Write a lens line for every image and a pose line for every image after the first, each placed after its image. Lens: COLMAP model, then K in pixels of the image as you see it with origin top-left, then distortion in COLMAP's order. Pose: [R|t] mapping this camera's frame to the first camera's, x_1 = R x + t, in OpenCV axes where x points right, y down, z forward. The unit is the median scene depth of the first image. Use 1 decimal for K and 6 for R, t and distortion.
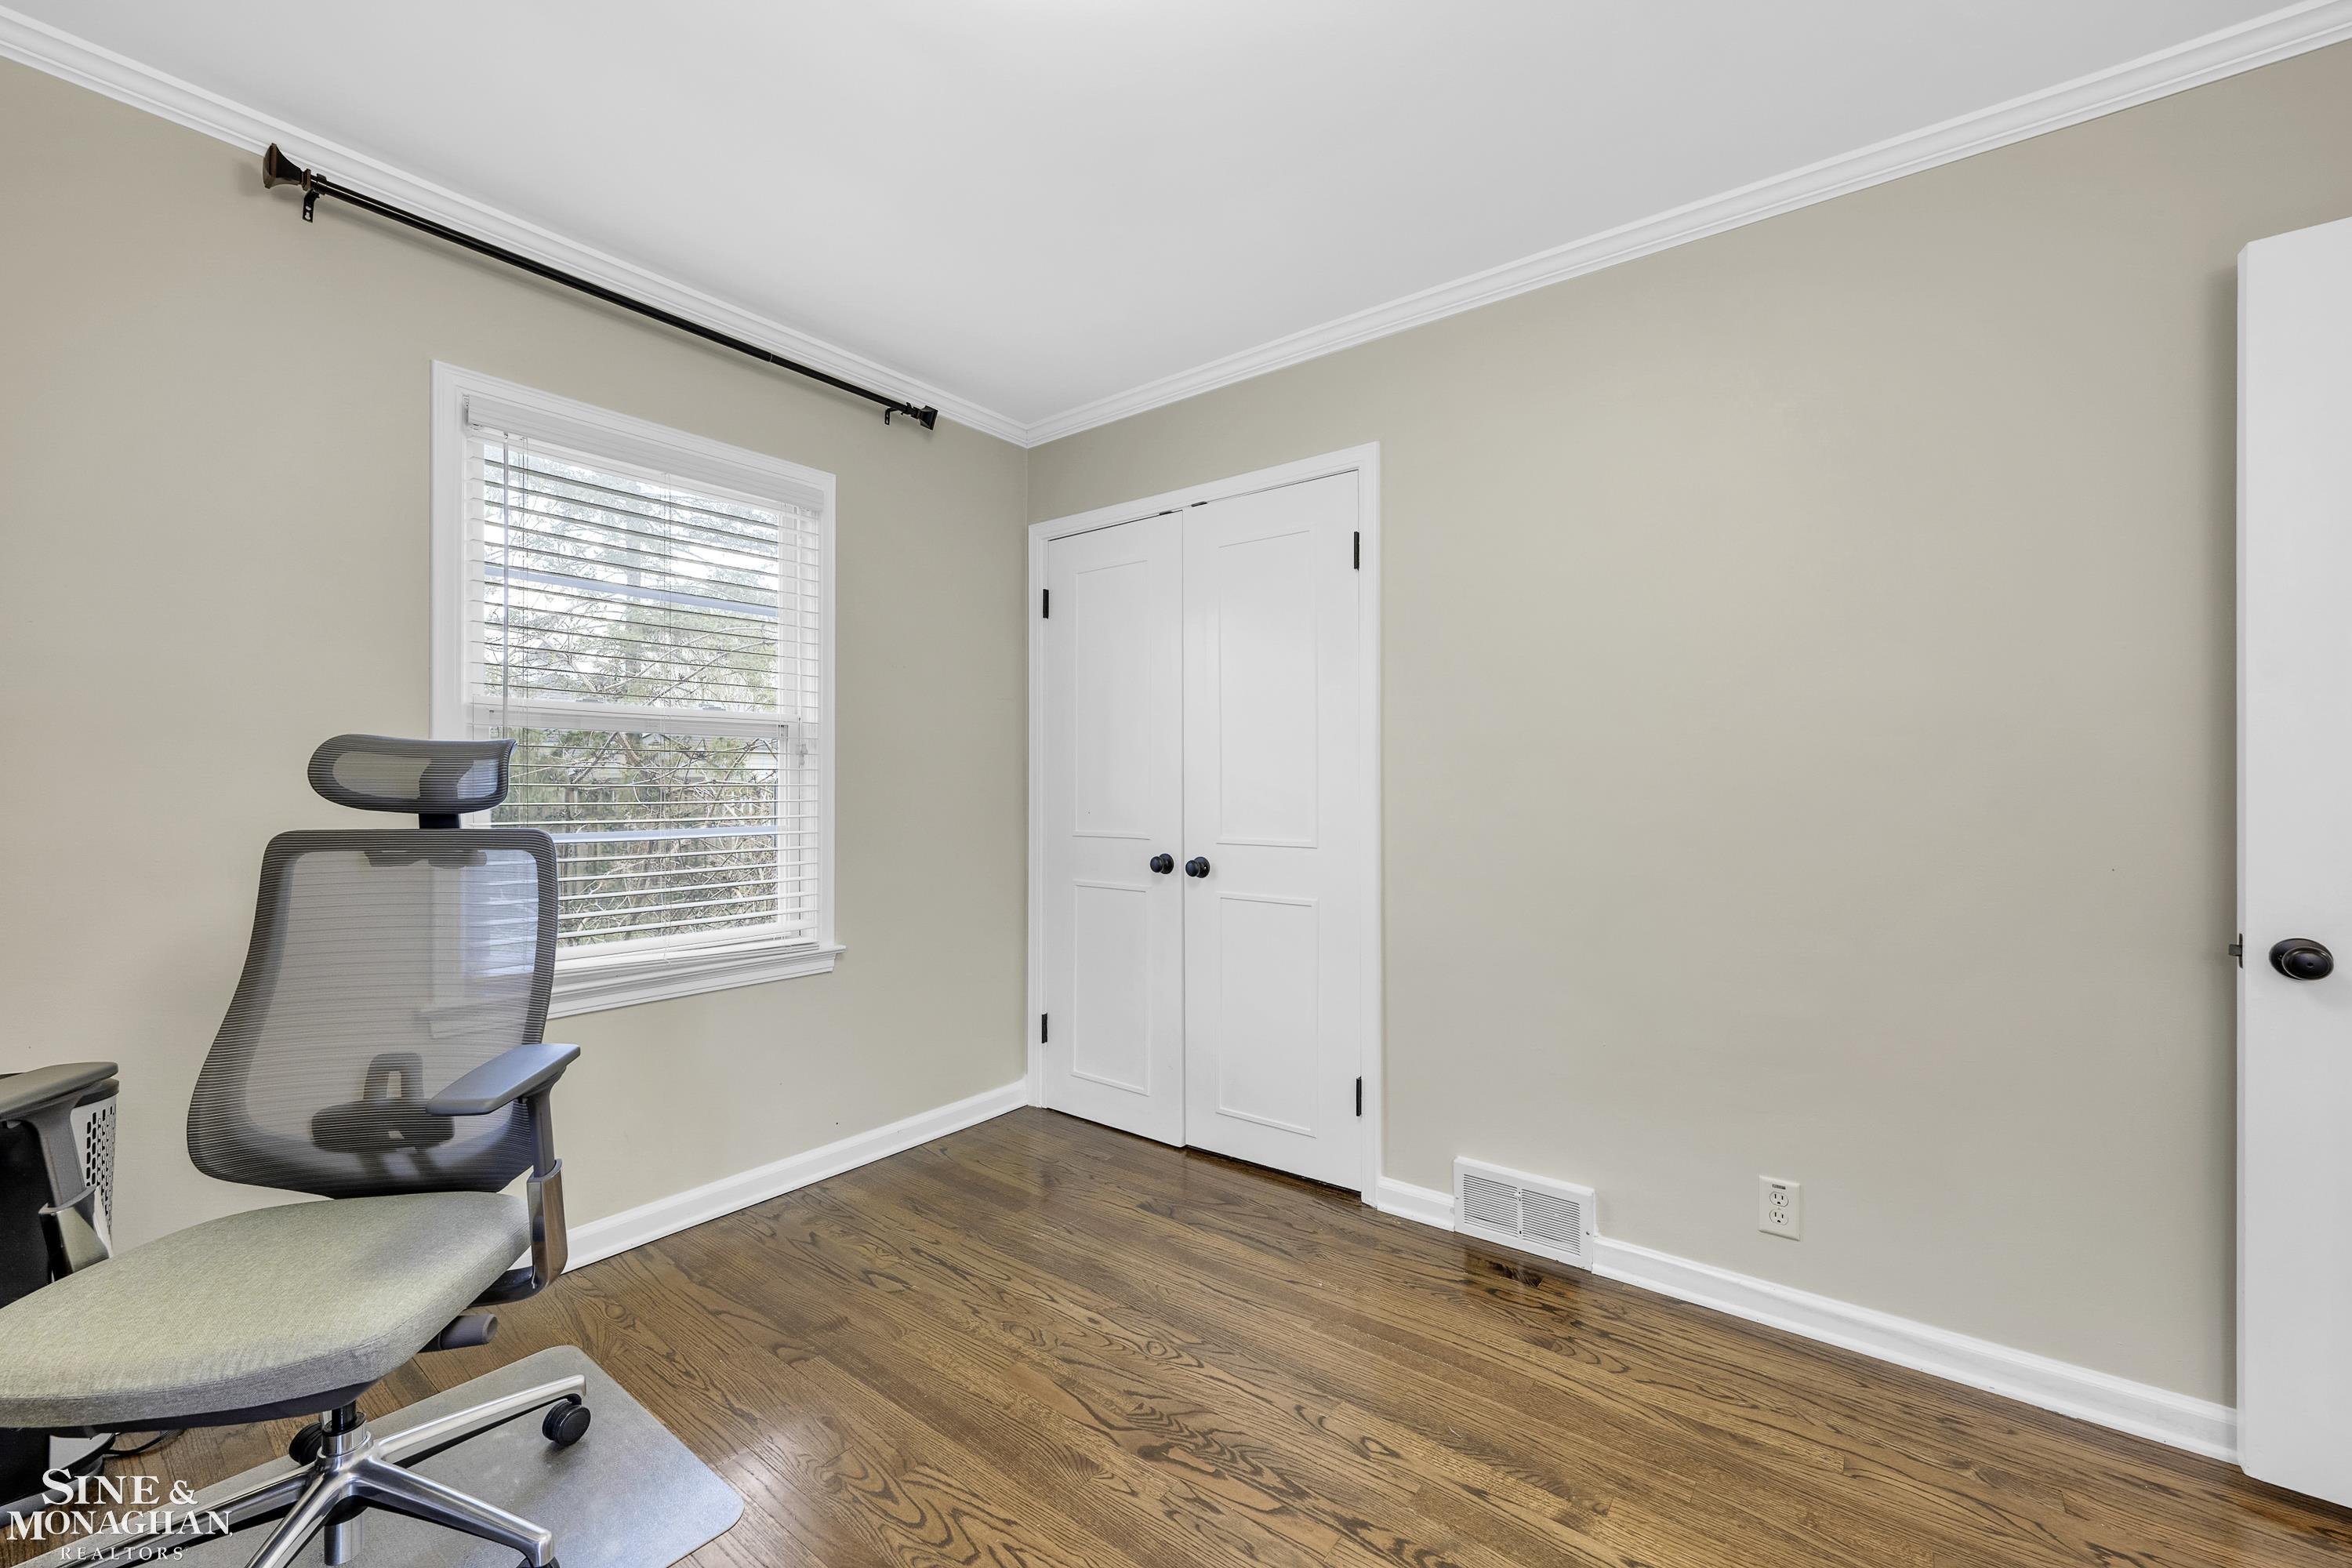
lens RADIAL K [[946.9, 0, 1180.7], [0, 946.9, 783.9], [0, 0, 1]] dist [-0.002455, -0.000123]
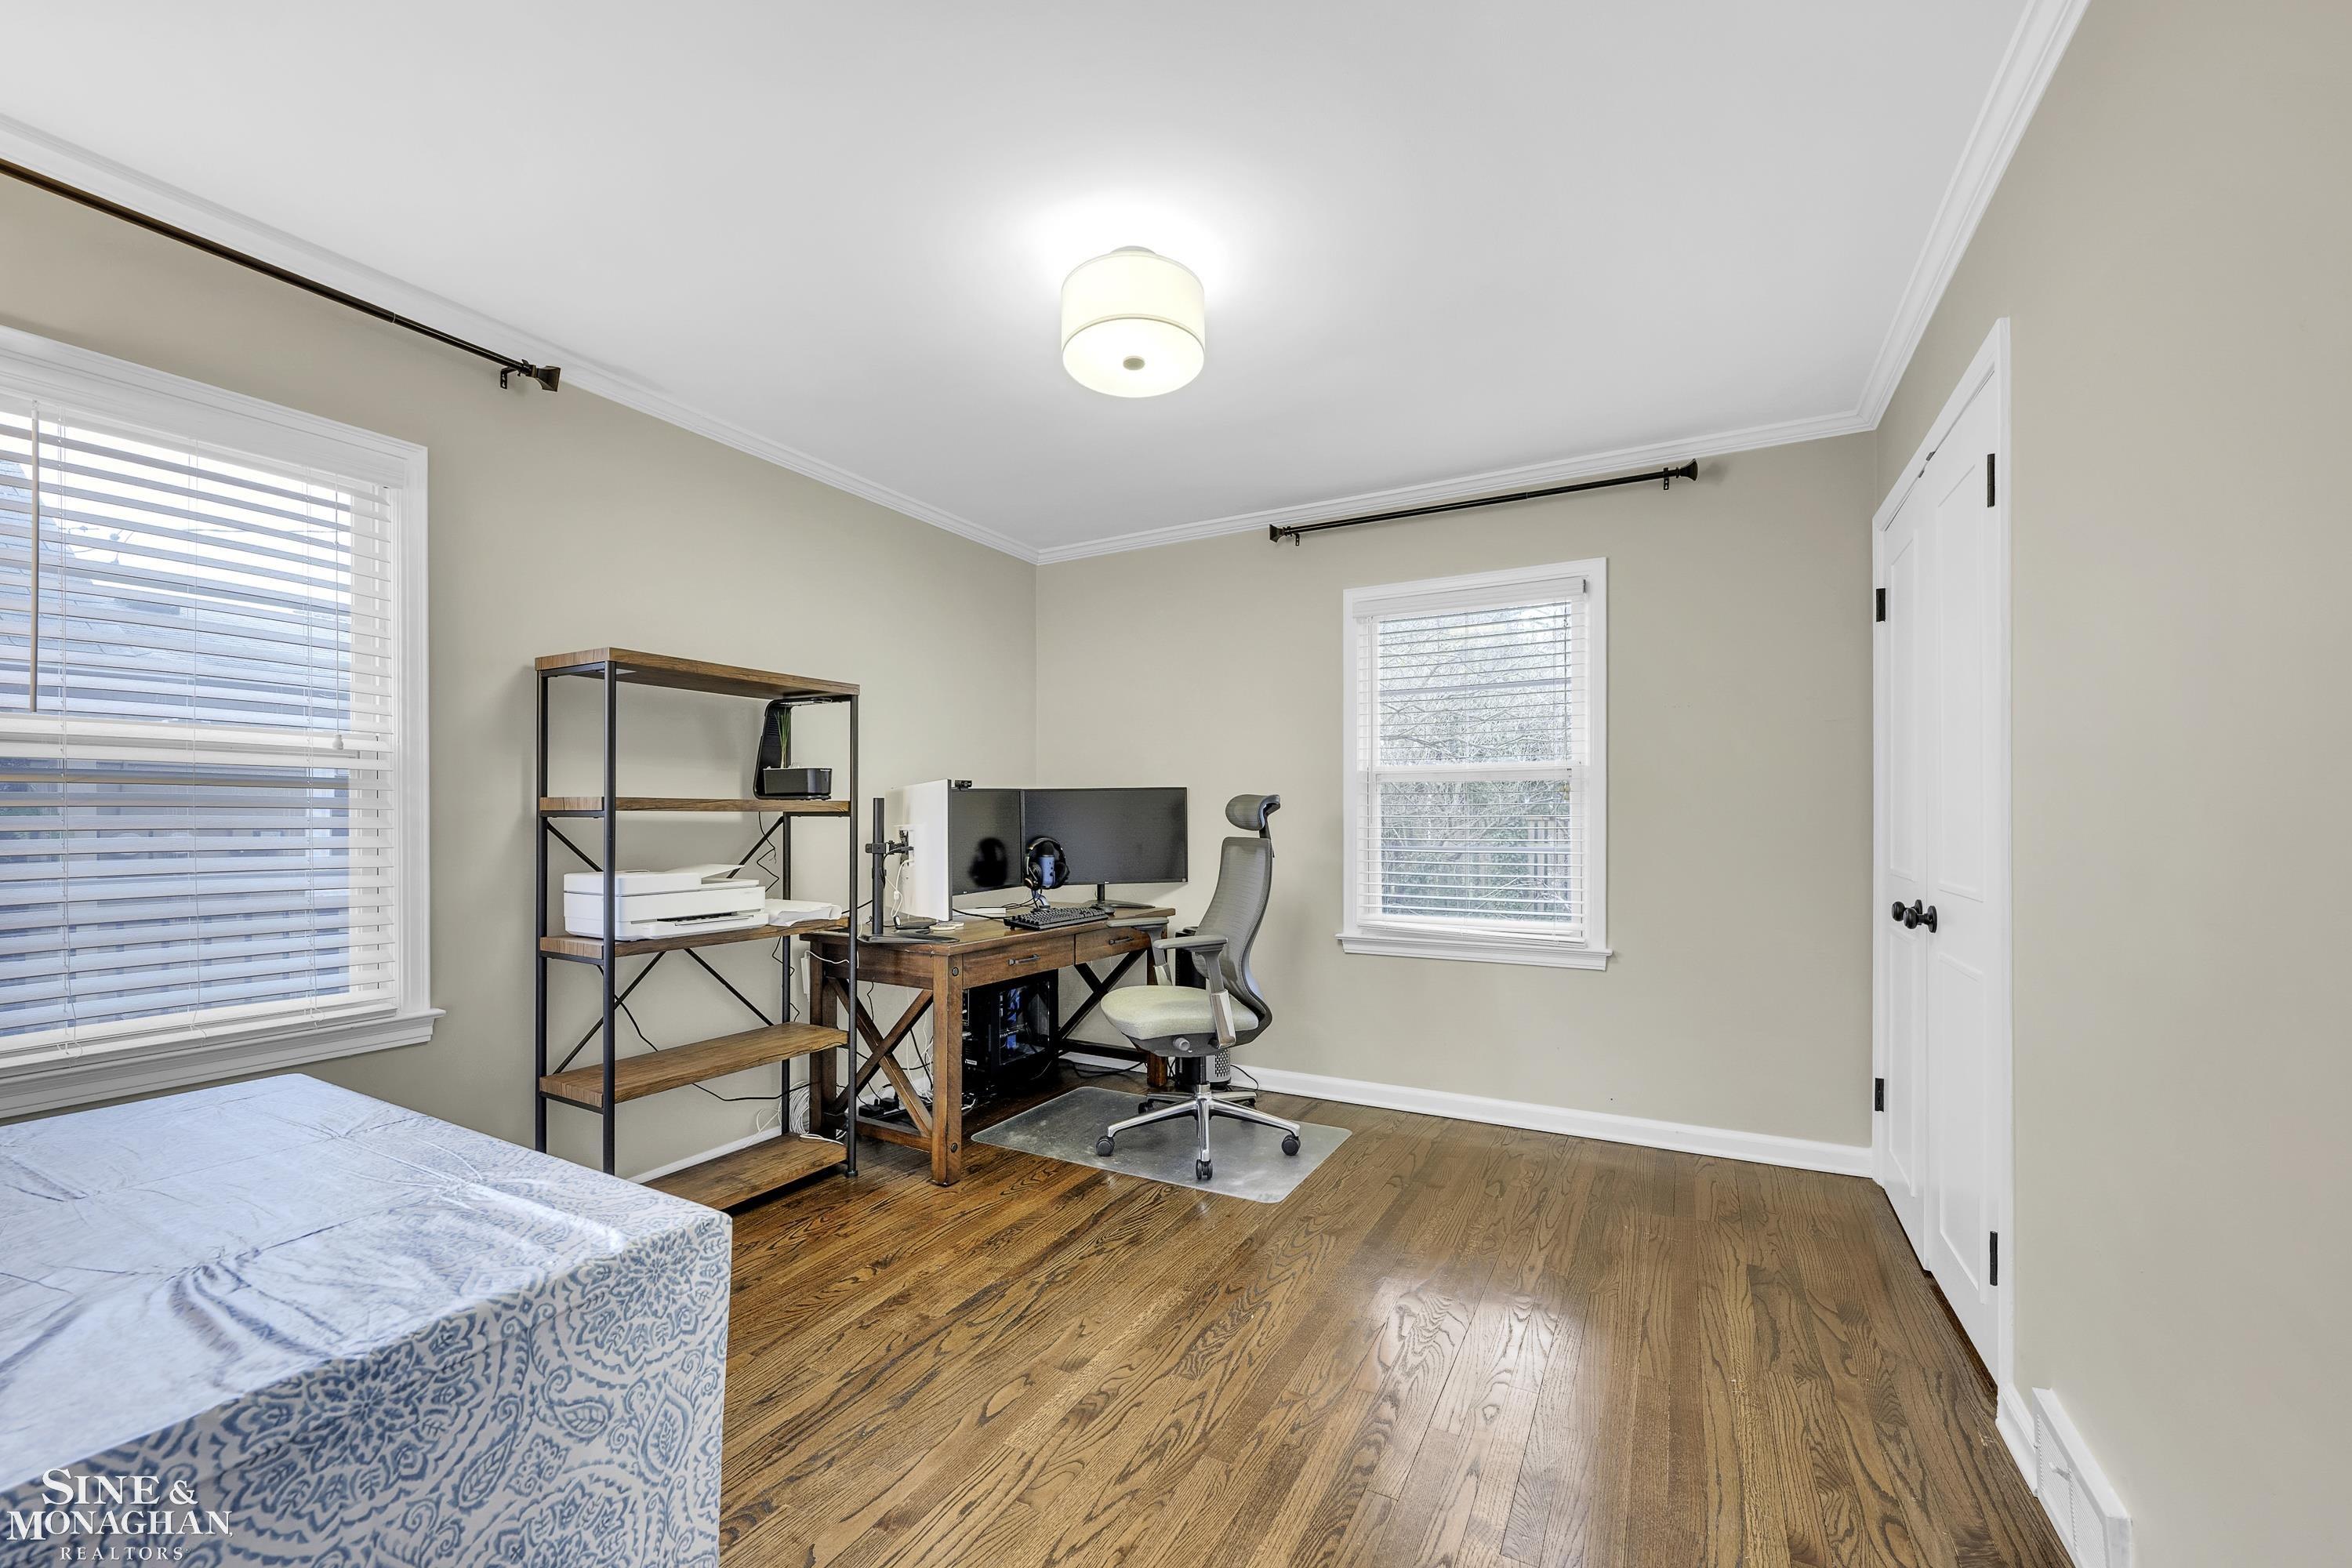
lens RADIAL K [[946.9, 0, 1176.5], [0, 946.9, 804.1], [0, 0, 1]] dist [-0.002455, -0.000123]
pose [[0.160078, -0.013618, -0.987010, 0.845025], [0.006330, 0.999898, -0.012769, -0.001523], [0.987084, -0.004203, 0.160148, 0.310831]]
